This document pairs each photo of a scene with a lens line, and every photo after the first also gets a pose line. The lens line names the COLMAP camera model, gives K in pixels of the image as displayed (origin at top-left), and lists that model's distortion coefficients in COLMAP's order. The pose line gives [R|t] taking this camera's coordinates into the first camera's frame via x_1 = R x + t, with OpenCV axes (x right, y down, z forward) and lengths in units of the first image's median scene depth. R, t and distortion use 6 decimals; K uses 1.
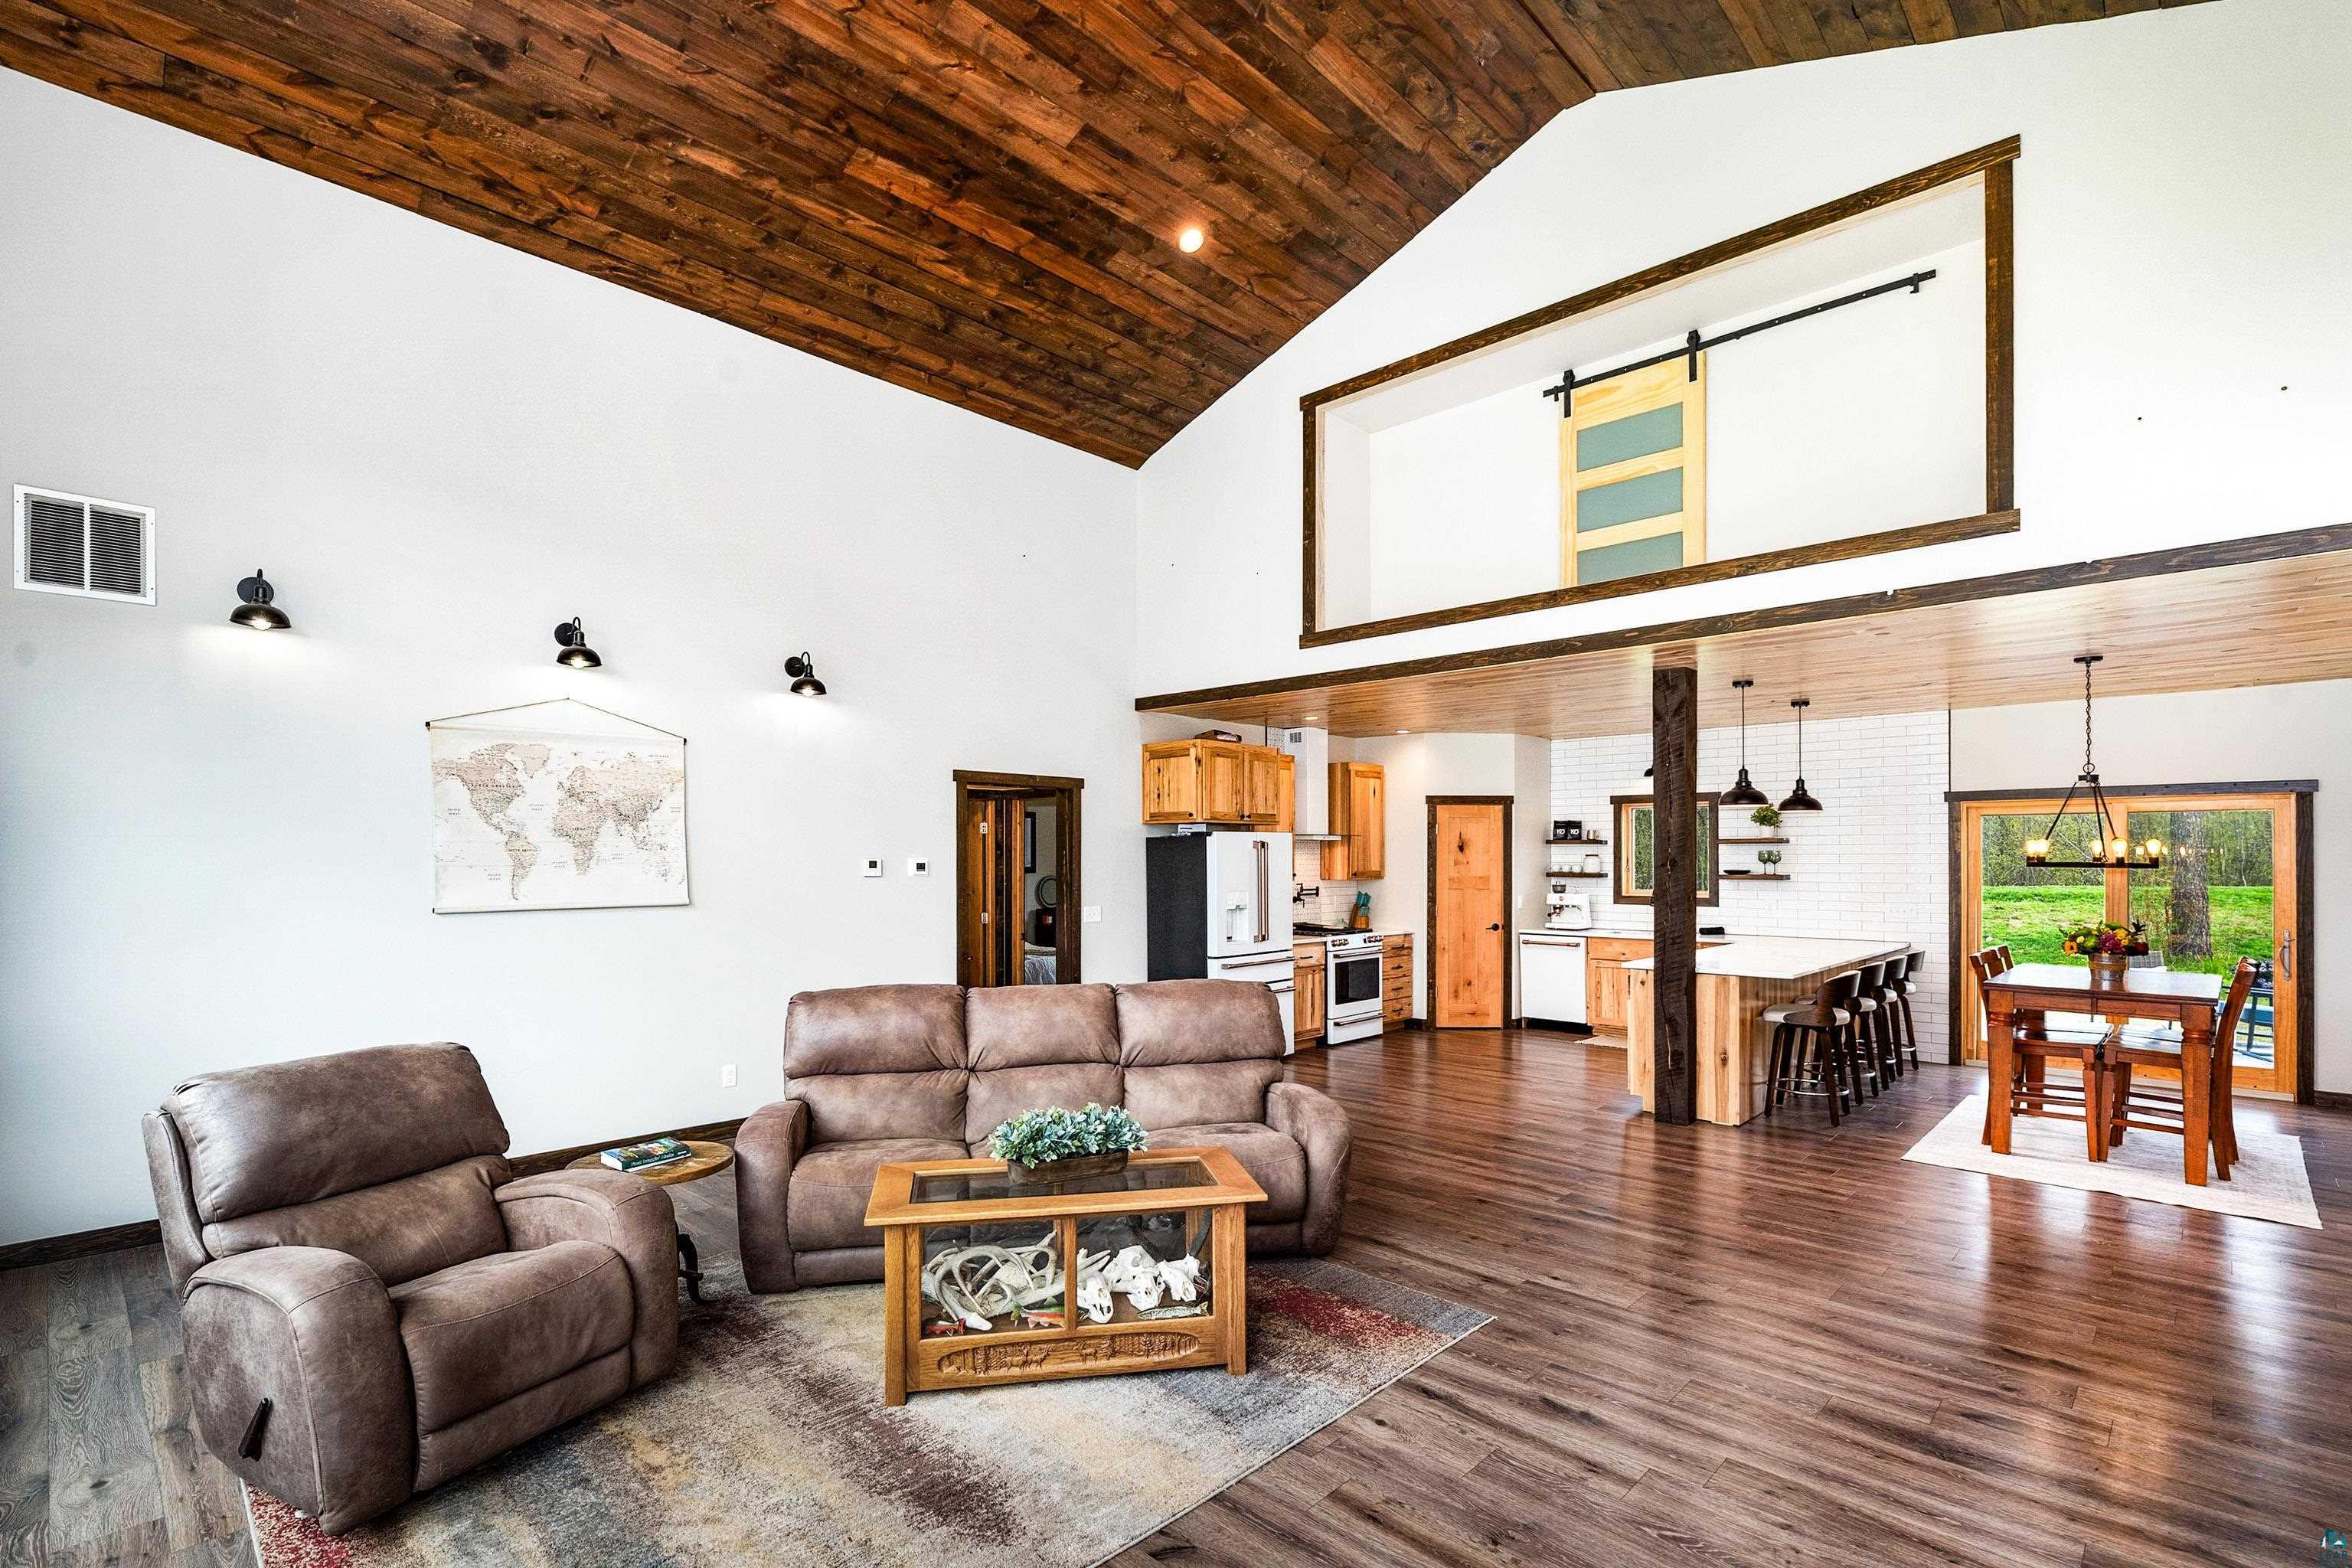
lens RADIAL K [[1096.2, 0, 1177.8], [0, 1096.2, 860.7], [0, 0, 1]] dist [-0.002788, 0.000575]
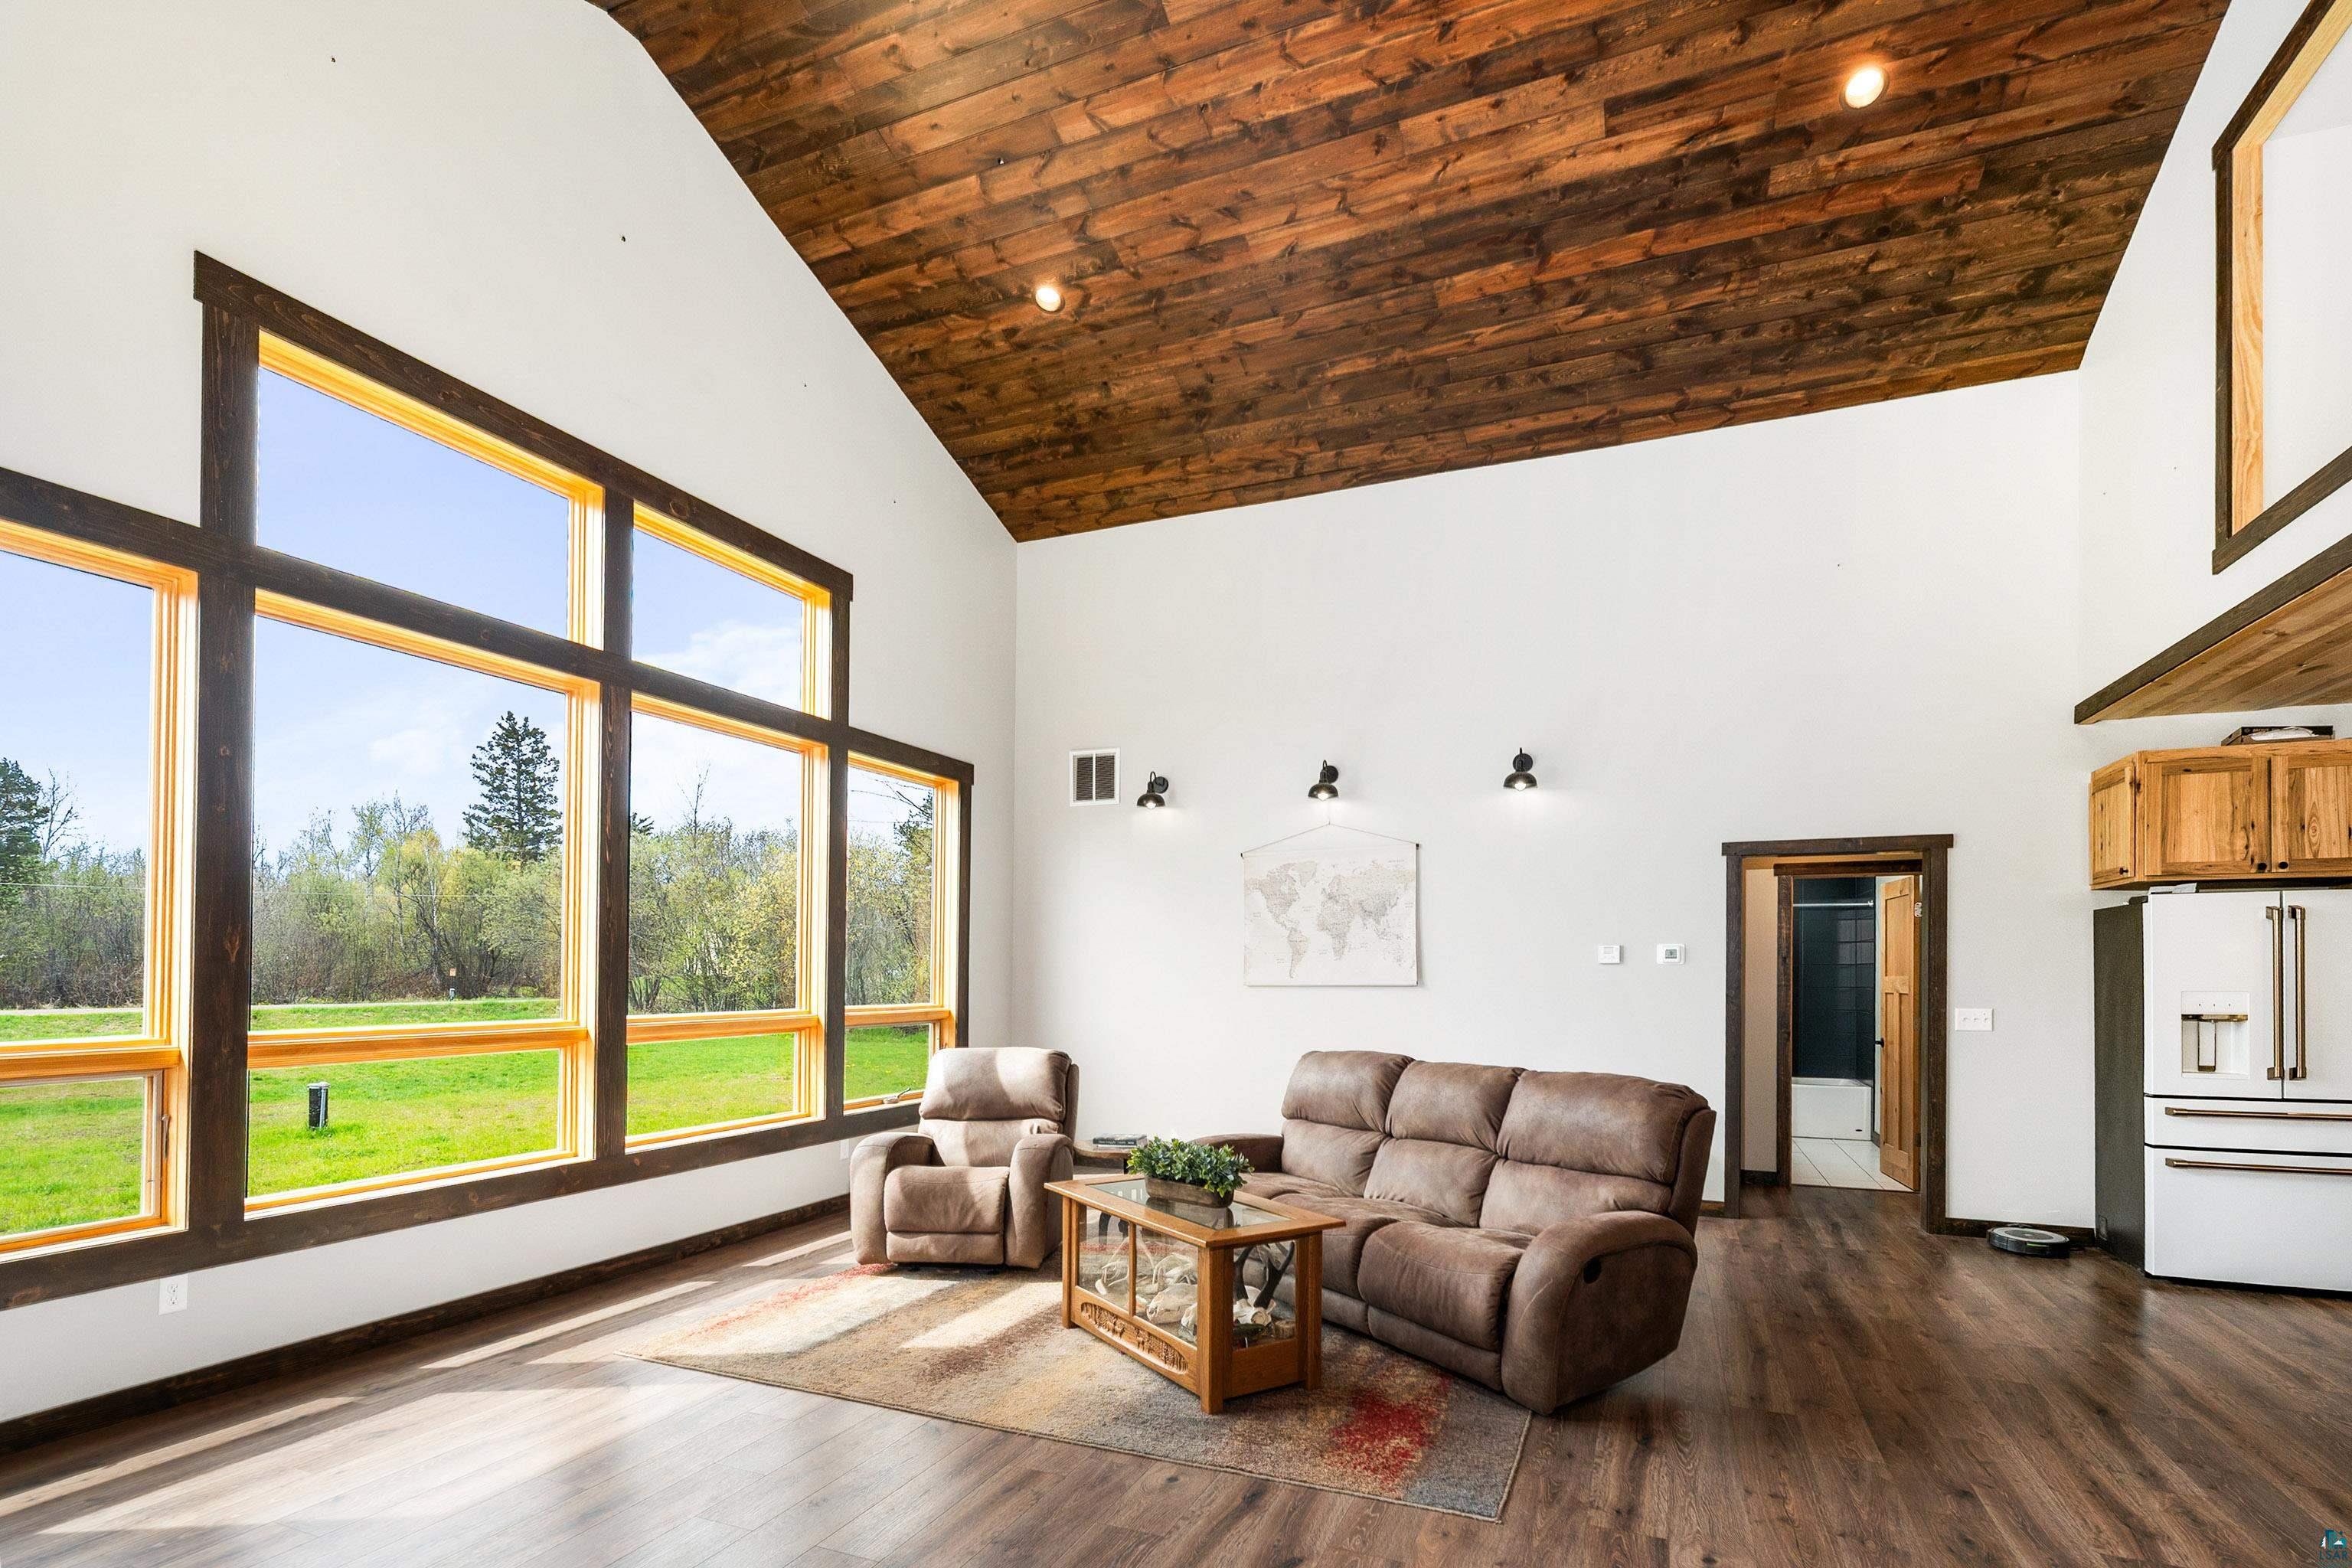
lens RADIAL K [[1137.5, 0, 1165.1], [0, 1137.5, 966.7], [0, 0, 1]] dist [-0.003063, 0.000328]
pose [[0.353881, -0.005121, -0.935276, 0.473683], [-0.005924, 0.999953, -0.007716, 0.024489], [0.935272, 0.008271, 0.353834, 0.258608]]
